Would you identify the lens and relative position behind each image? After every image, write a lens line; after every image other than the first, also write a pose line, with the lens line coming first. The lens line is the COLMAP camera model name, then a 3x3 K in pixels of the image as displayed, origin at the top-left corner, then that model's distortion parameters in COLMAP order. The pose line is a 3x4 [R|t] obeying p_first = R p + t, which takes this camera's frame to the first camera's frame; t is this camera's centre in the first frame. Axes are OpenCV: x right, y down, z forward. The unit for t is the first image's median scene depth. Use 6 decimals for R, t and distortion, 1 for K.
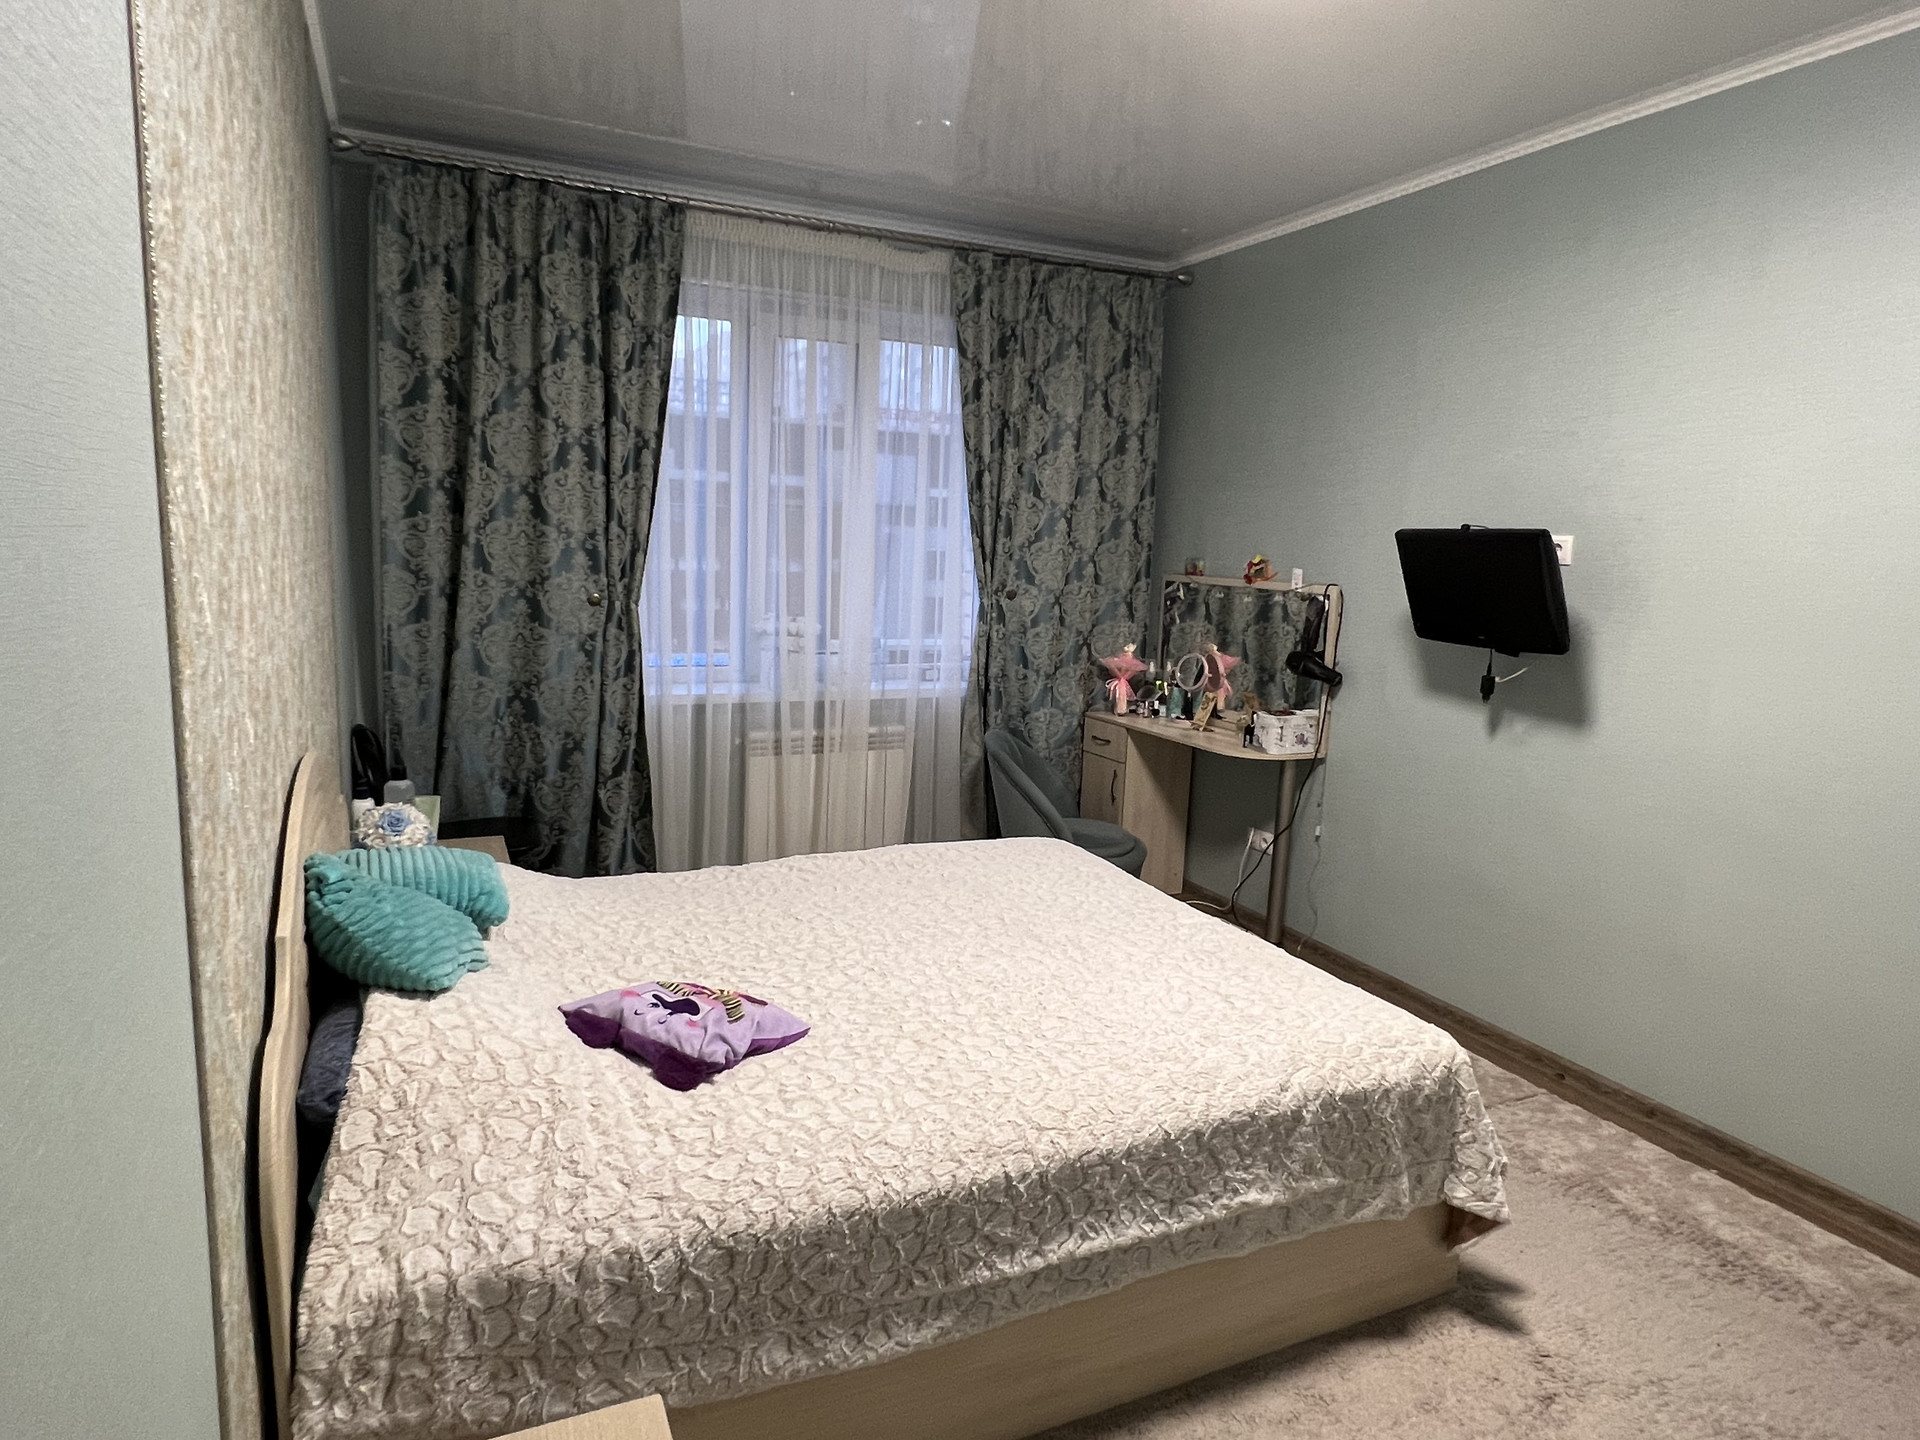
lens RADIAL K [[1134.3, 0, 957.9], [0, 1134.3, 717.0], [0, 0, 1]] dist [0.001516, 0.000807]
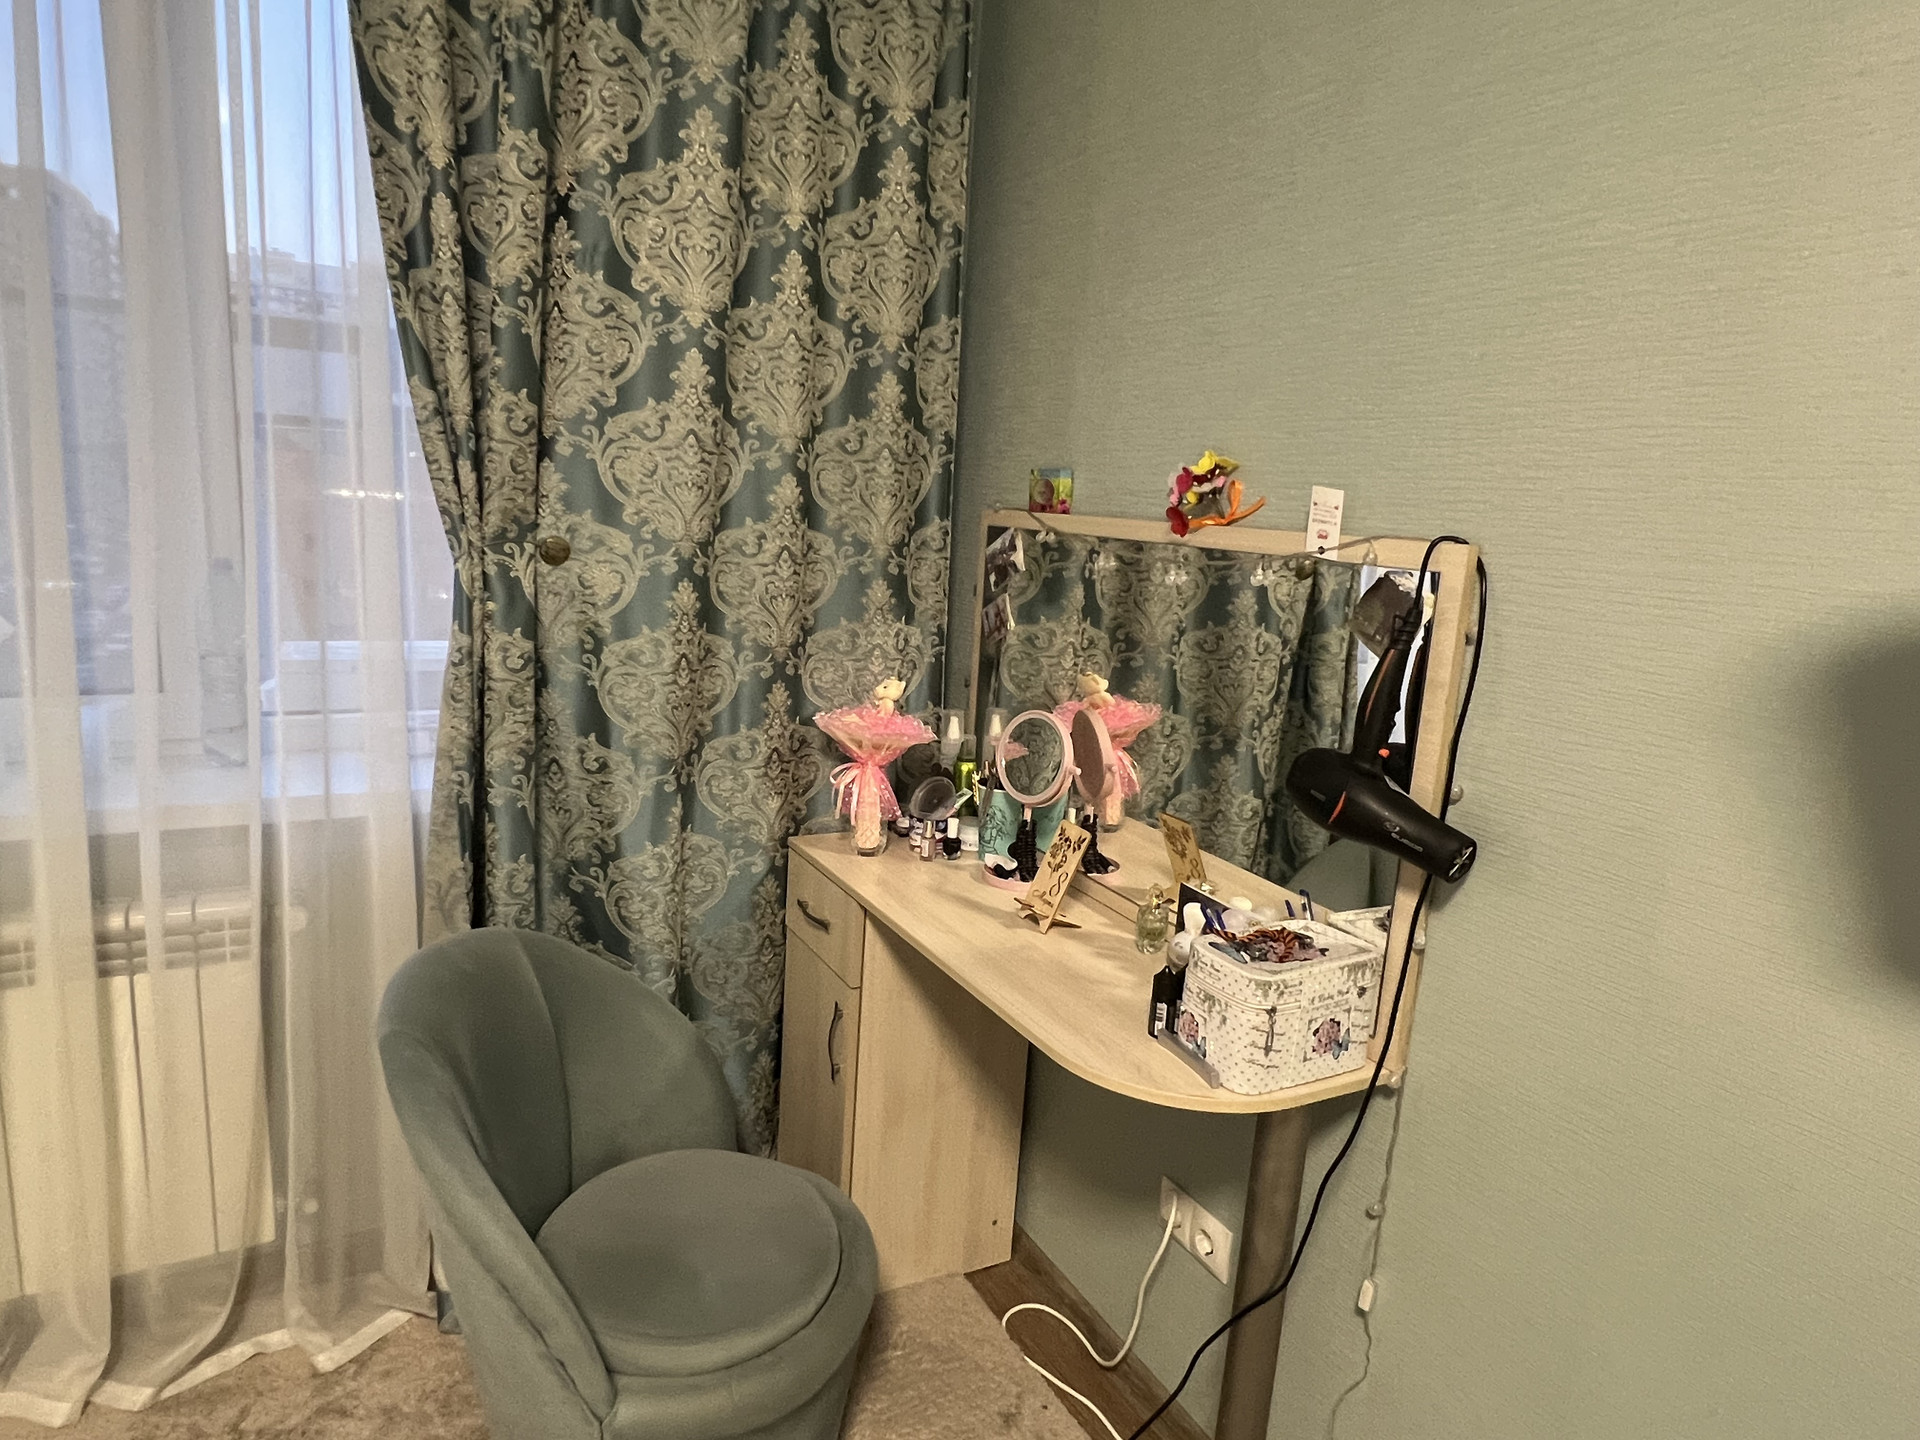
lens RADIAL K [[1134.3, 0, 957.7], [0, 1134.3, 721.4], [0, 0, 1]] dist [0.001516, 0.000807]
pose [[0.998738, 0.012860, 0.048553, 0.157202], [-0.014841, 0.999063, 0.040654, -0.066583], [-0.047985, -0.041323, 0.997993, 0.595780]]
